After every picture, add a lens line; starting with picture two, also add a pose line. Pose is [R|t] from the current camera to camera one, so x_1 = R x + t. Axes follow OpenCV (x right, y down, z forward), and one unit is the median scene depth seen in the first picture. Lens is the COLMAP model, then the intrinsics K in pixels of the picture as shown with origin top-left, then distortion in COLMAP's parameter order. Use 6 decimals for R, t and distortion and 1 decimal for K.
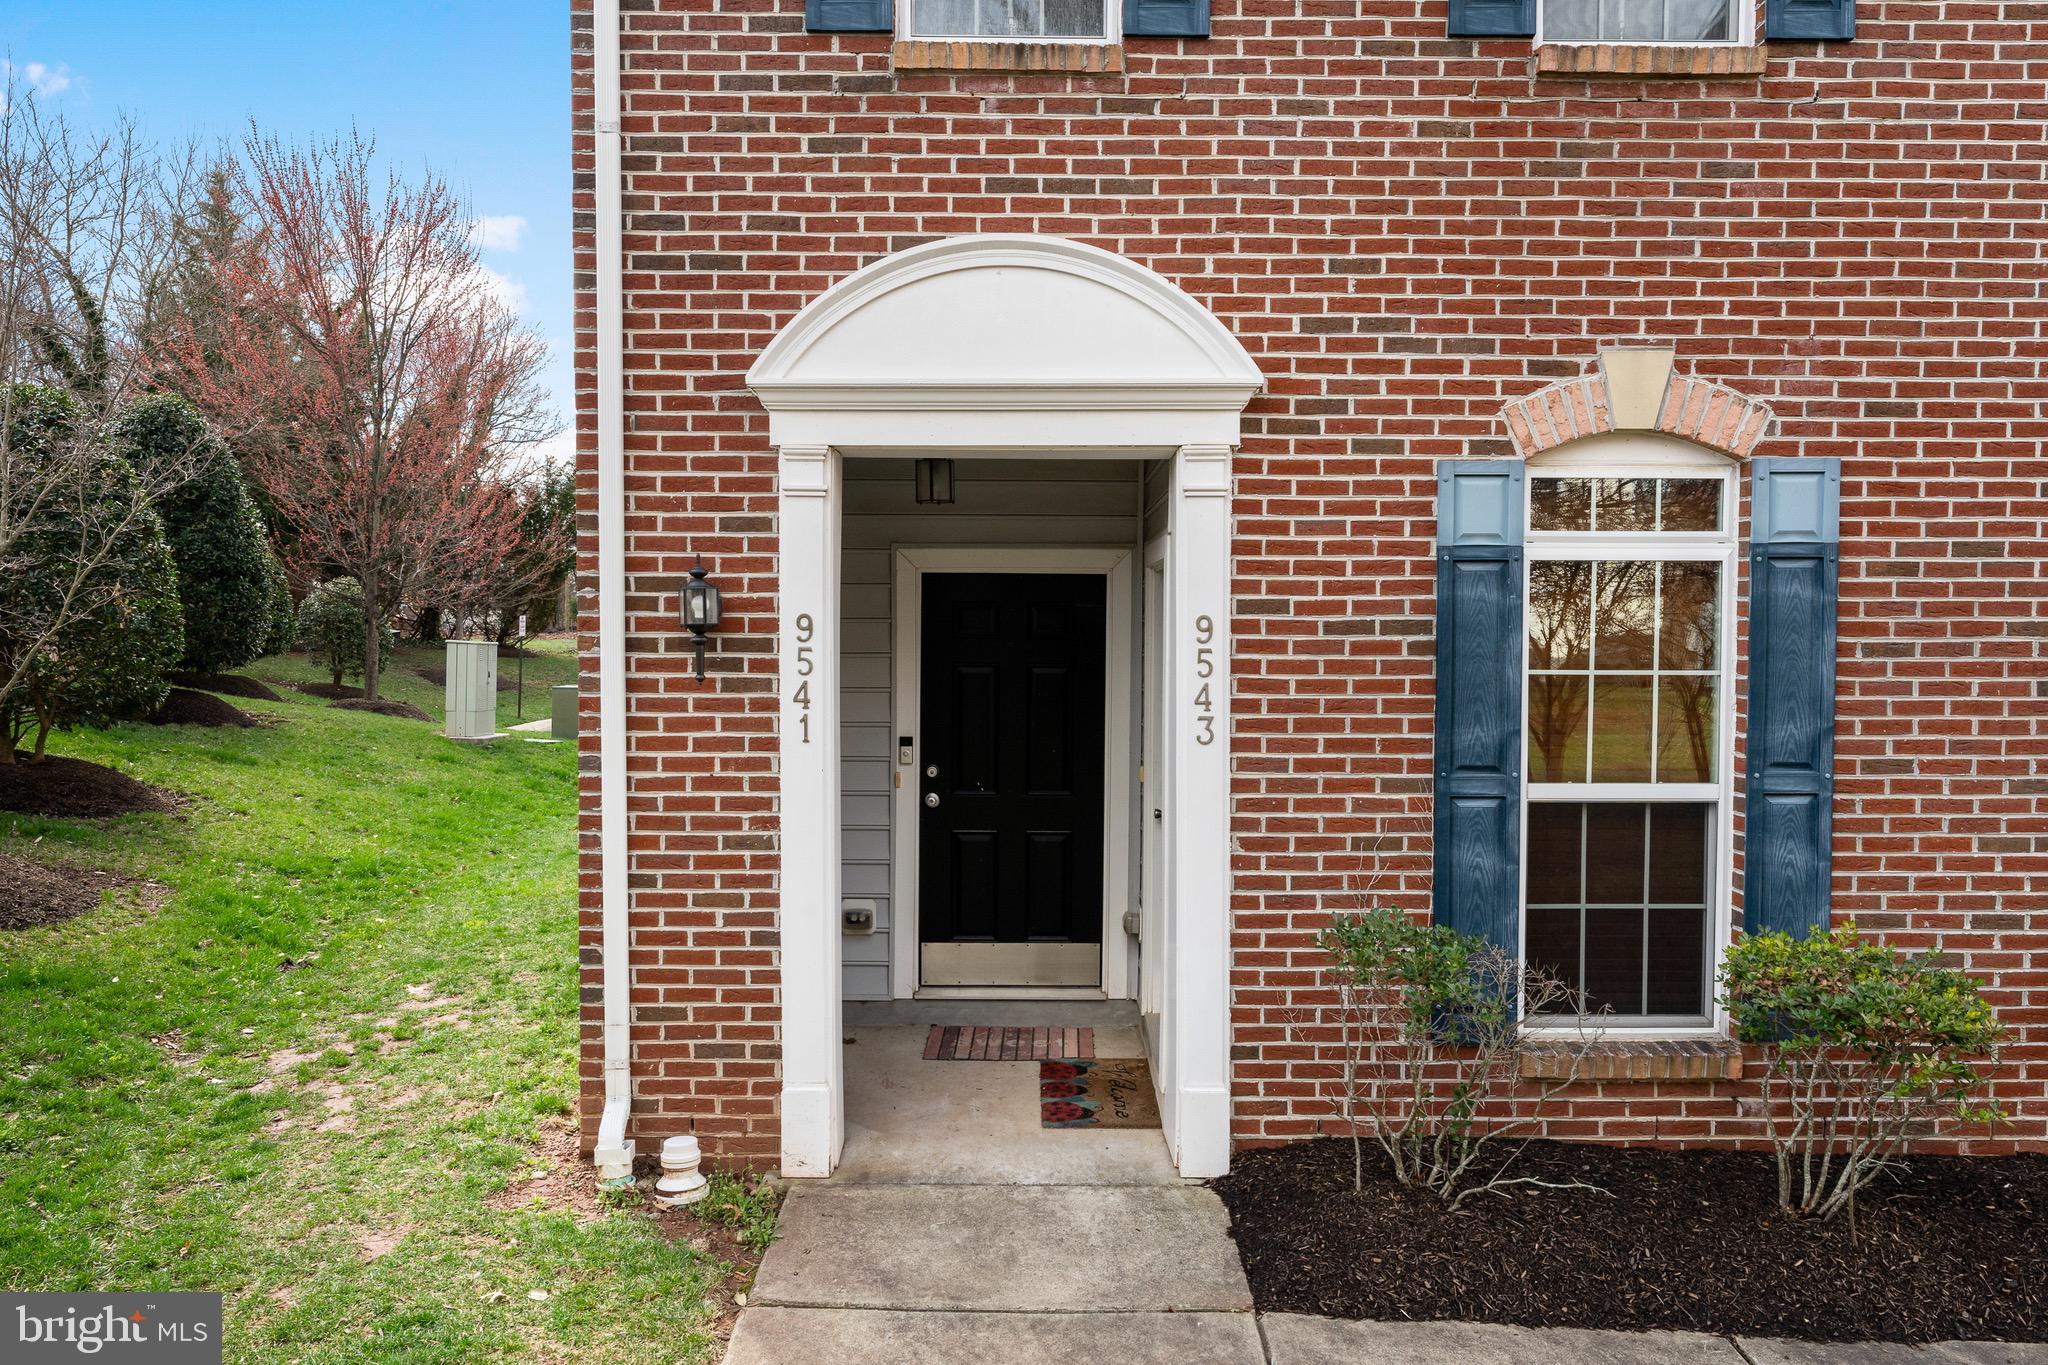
lens RADIAL K [[1345.7, 0, 1026.1], [0, 1345.7, 757.2], [0, 0, 1]] dist [-0.000011, -0.000006]
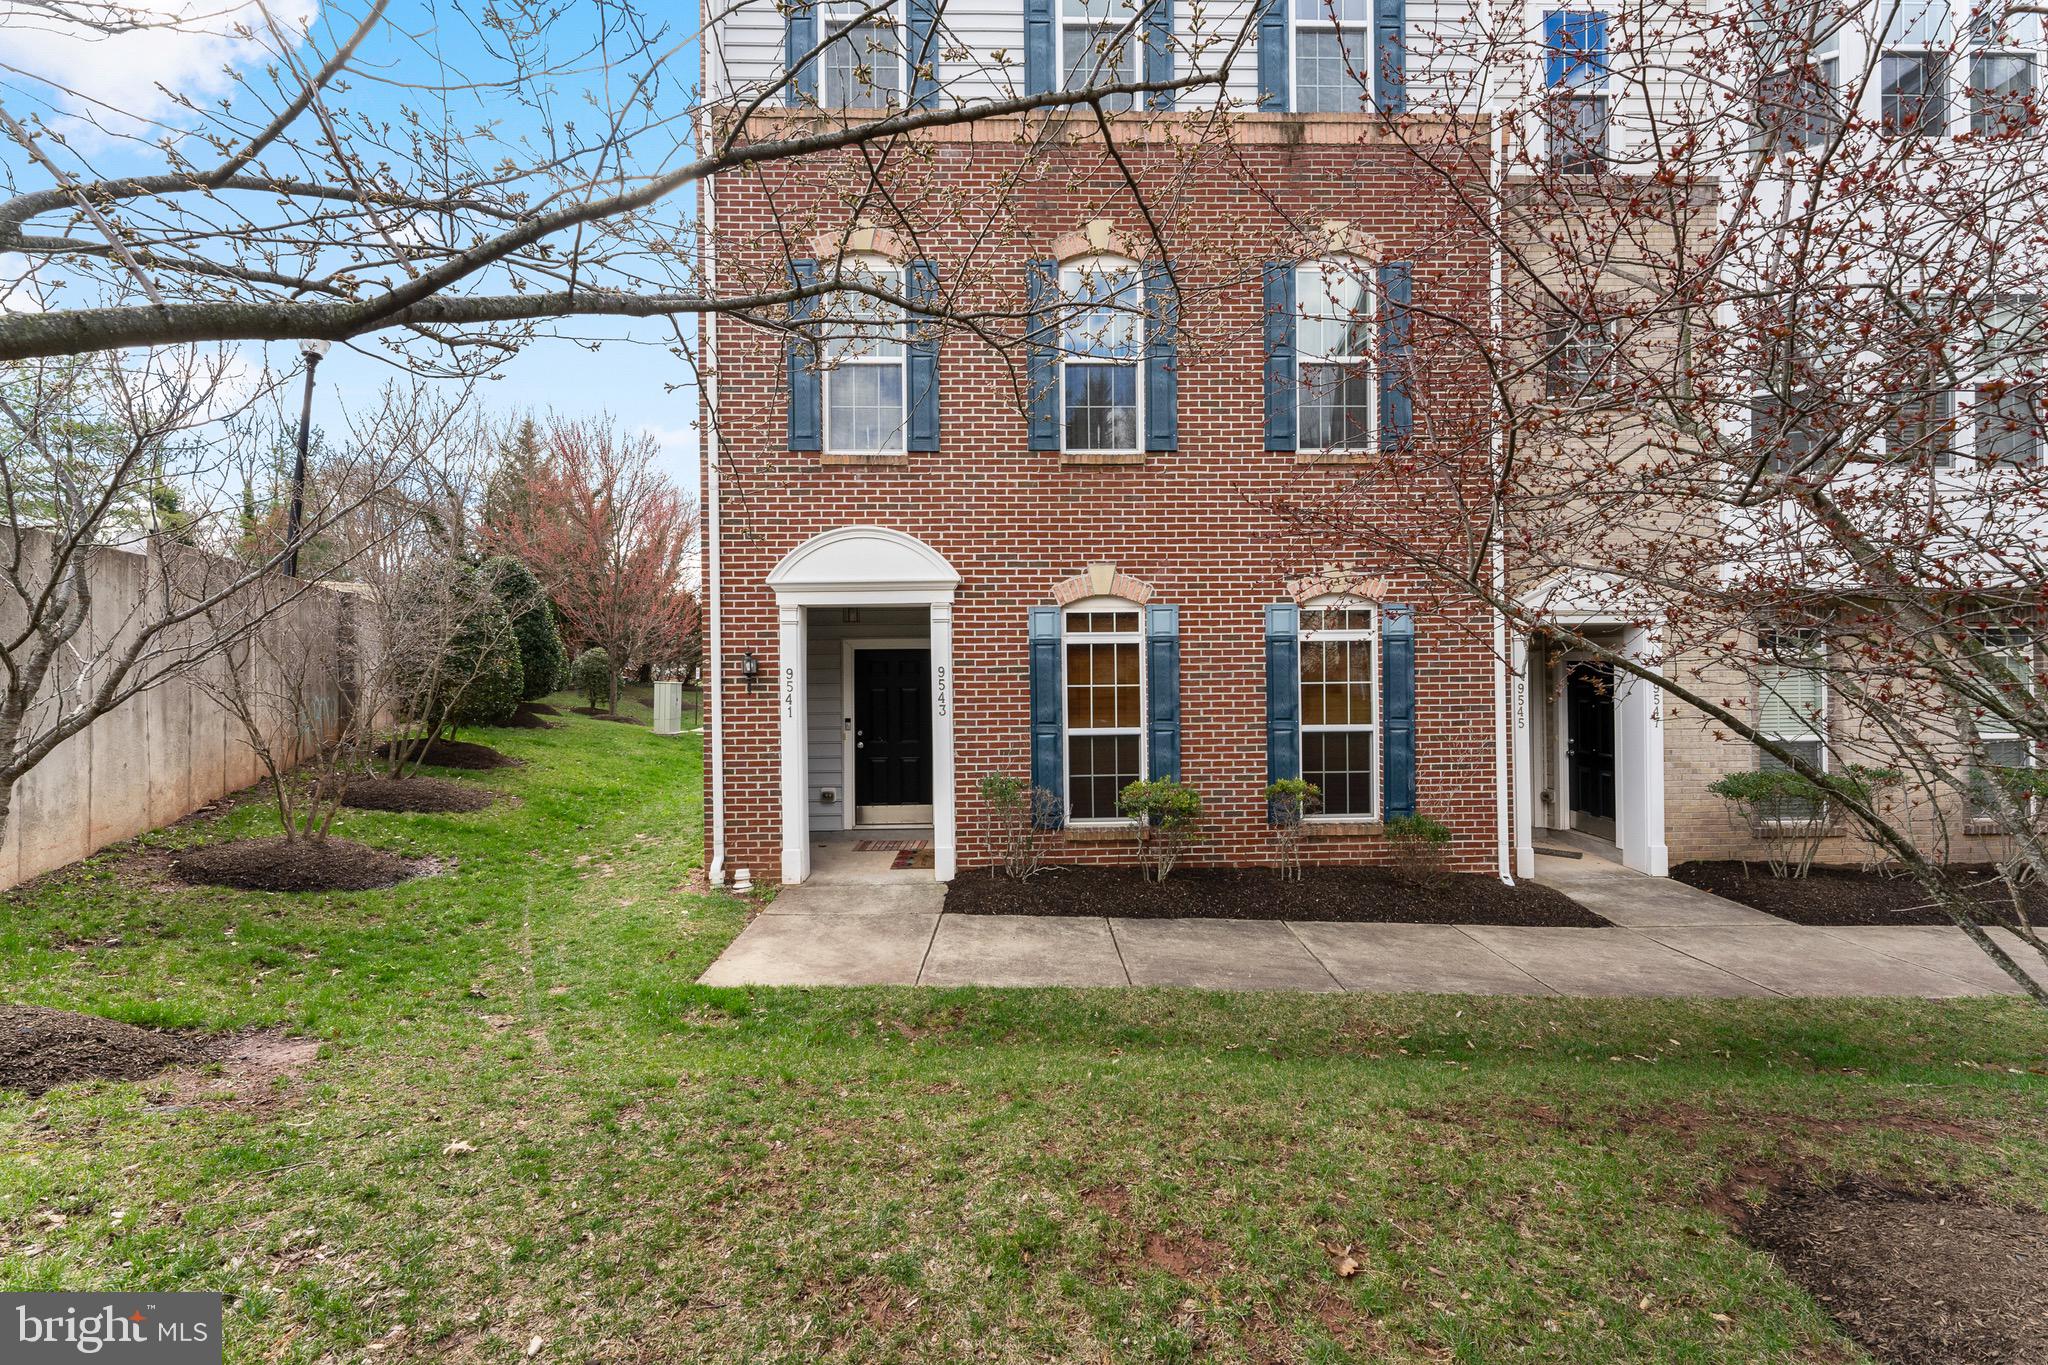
lens RADIAL K [[818.0, 0, 1024.9], [0, 818.0, 714.3], [0, 0, 1]] dist [0.000327, -0.000006]
pose [[0.999705, -0.016302, 0.018007, 0.264513], [0.017030, 0.999012, -0.041047, 0.056644], [-0.017320, 0.041341, 0.998995, -0.600473]]
